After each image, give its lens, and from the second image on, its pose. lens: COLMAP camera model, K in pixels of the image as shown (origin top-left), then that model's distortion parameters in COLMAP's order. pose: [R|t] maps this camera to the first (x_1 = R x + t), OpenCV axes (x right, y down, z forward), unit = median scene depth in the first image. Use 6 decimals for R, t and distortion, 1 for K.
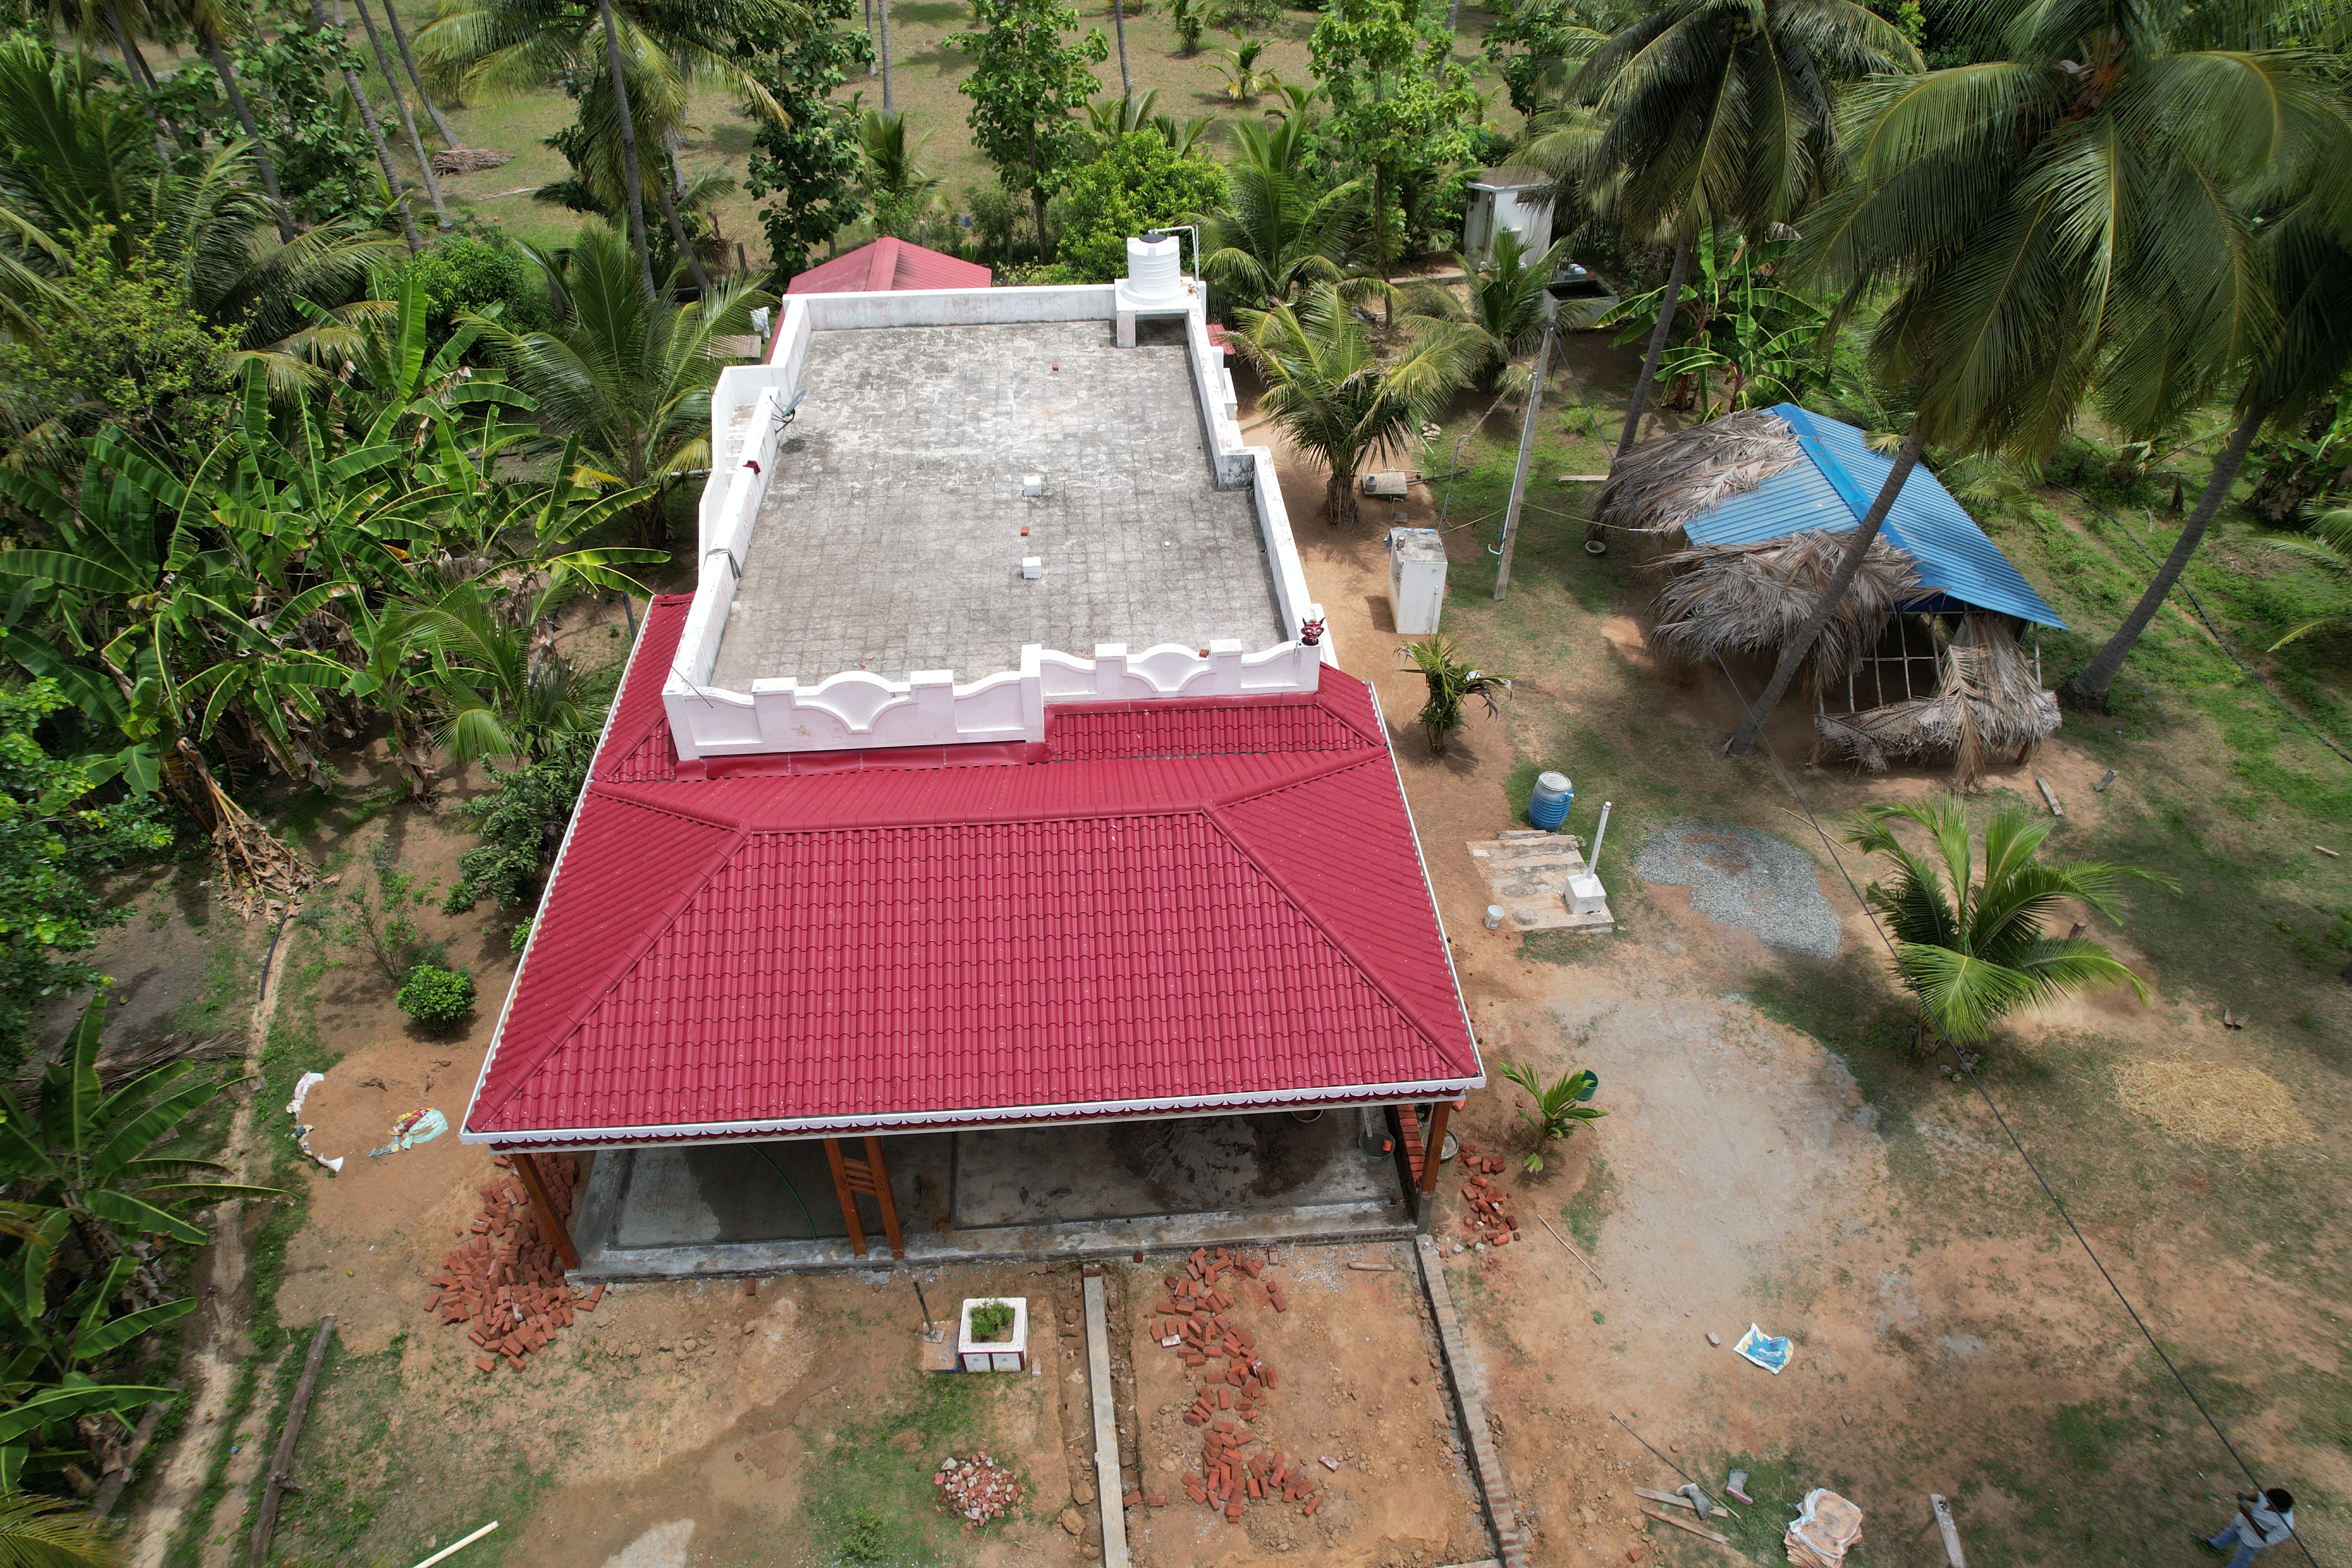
lens RADIAL K [[1510.9, 0, 1182.9], [0, 1510.9, 780.2], [0, 0, 1]] dist [-0.091988, 0.079899]
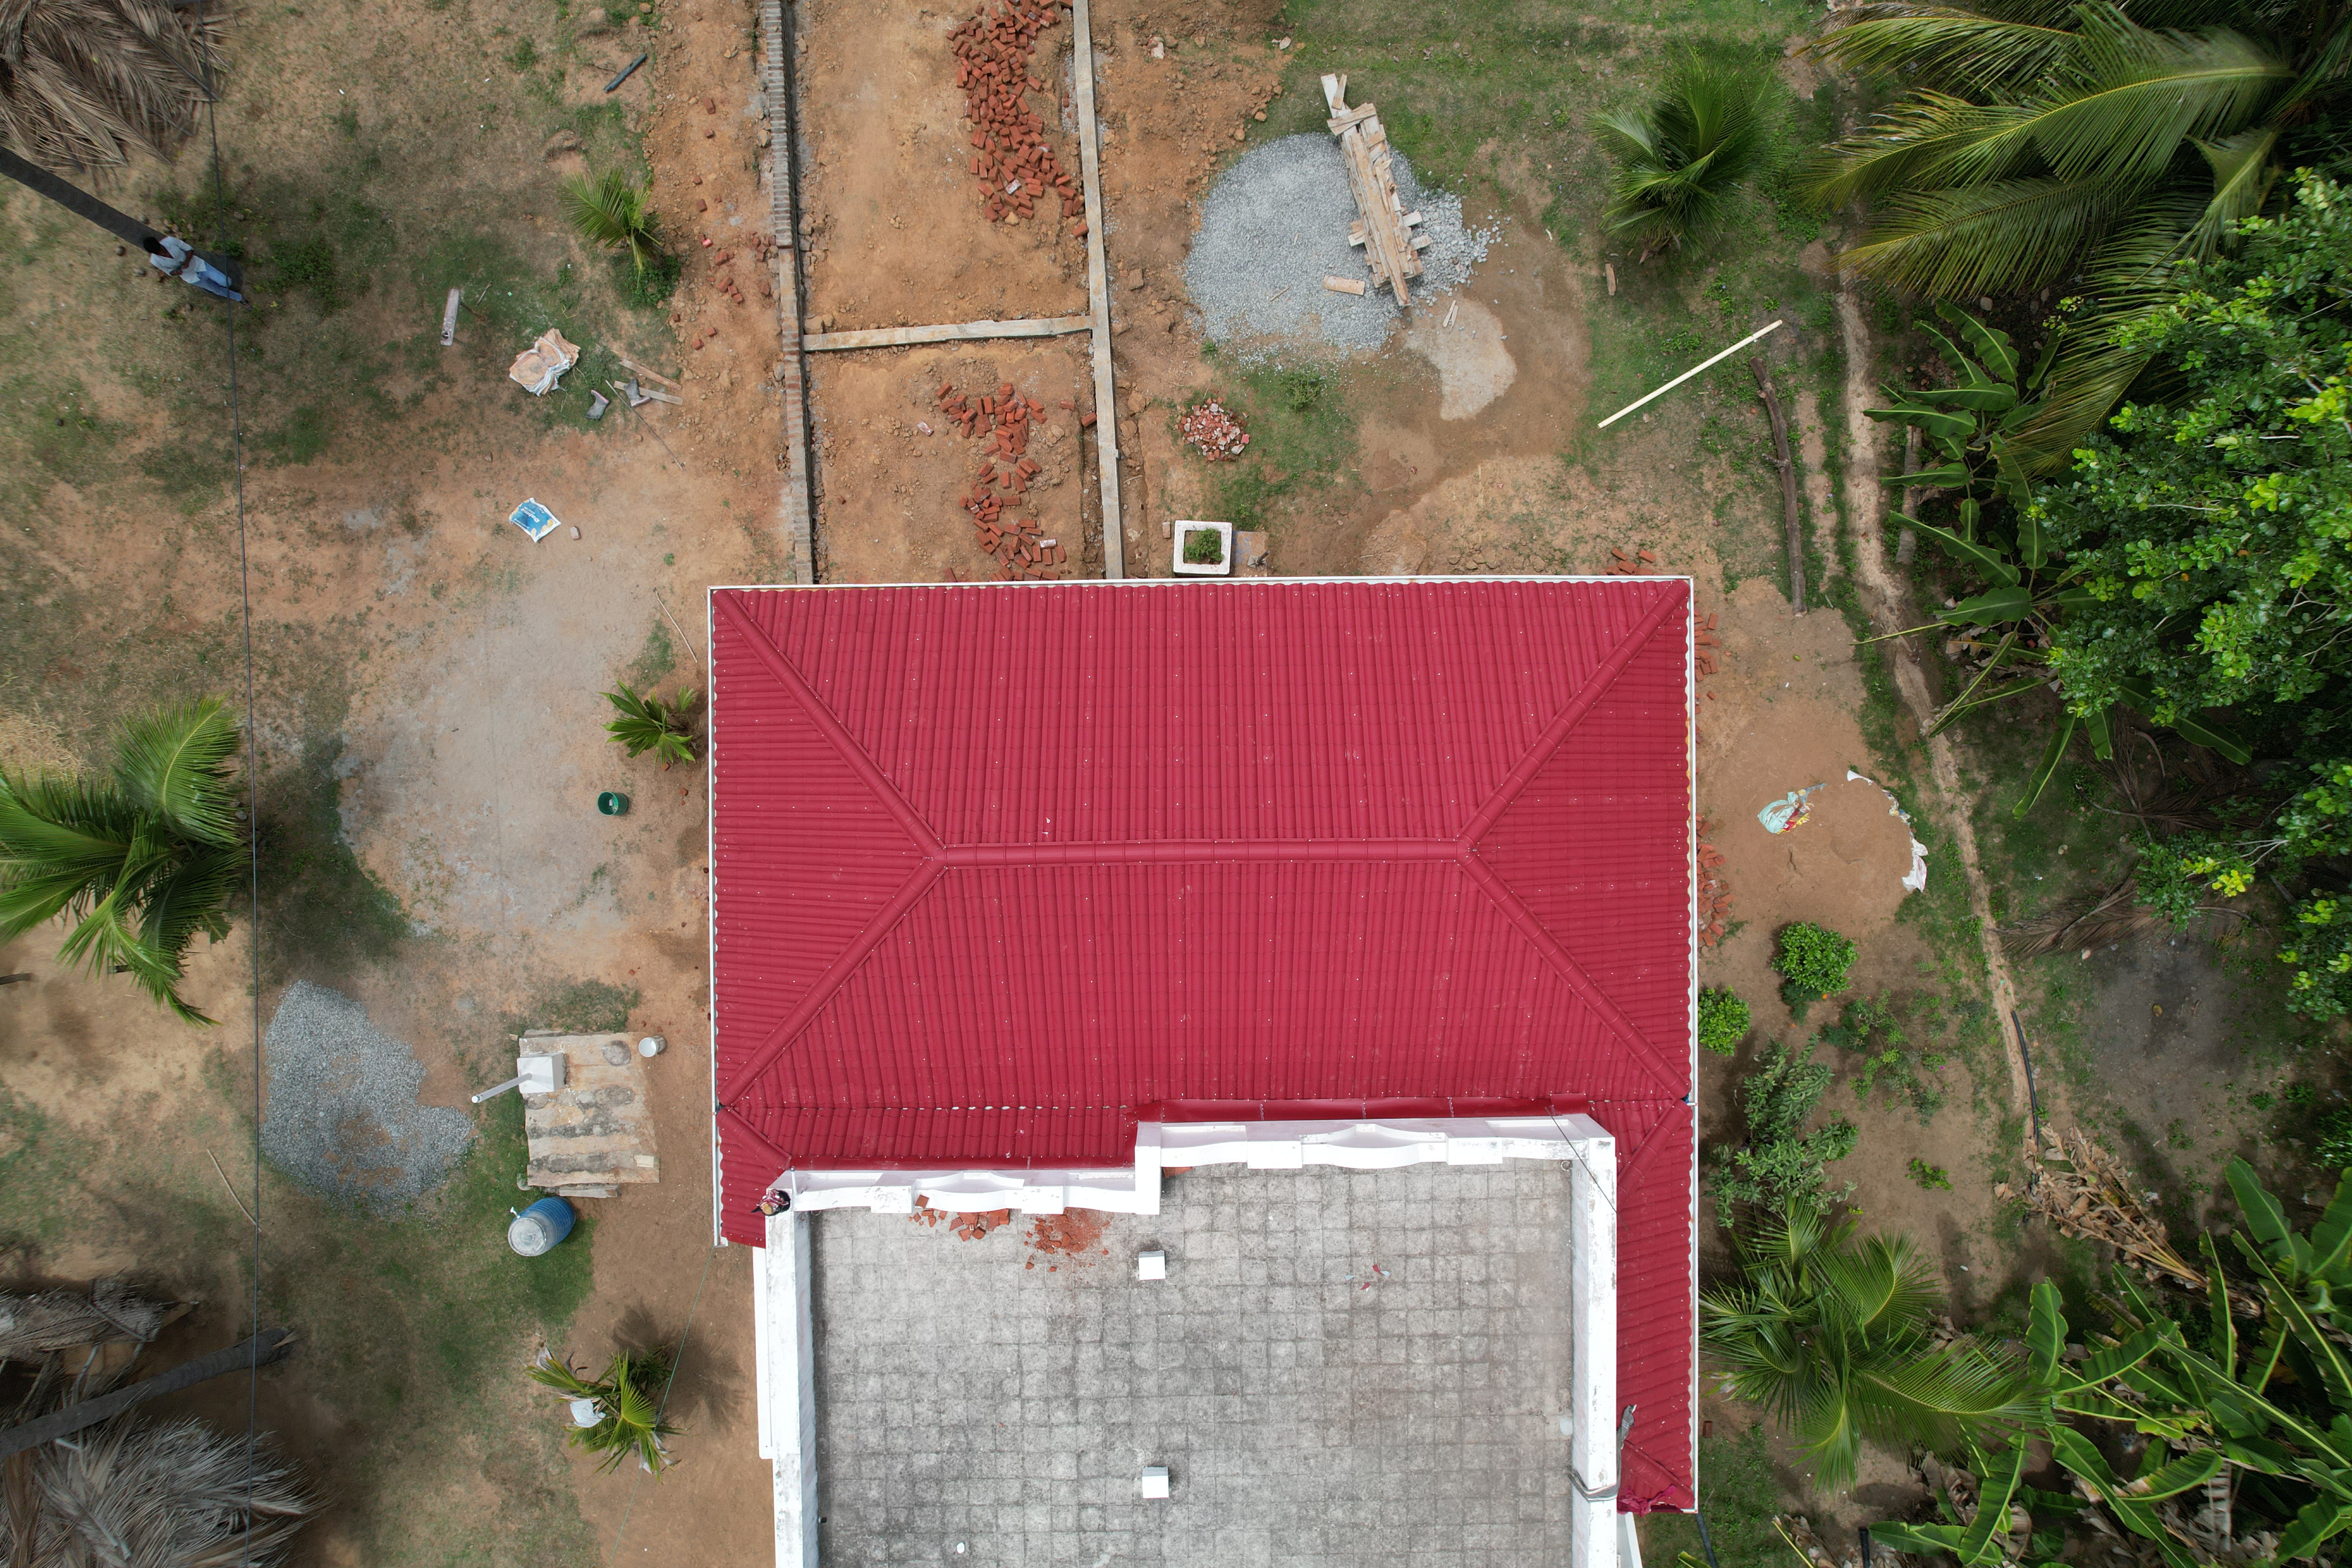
lens RADIAL K [[1510.9, 0, 1182.9], [0, 1510.9, 780.2], [0, 0, 1]] dist [-0.091988, 0.079899]
pose [[-0.998025, -0.062811, 0.001153, -0.121111], [0.040591, -0.630742, 0.774930, -0.611423], [-0.047947, 0.773447, 0.632046, 0.403538]]
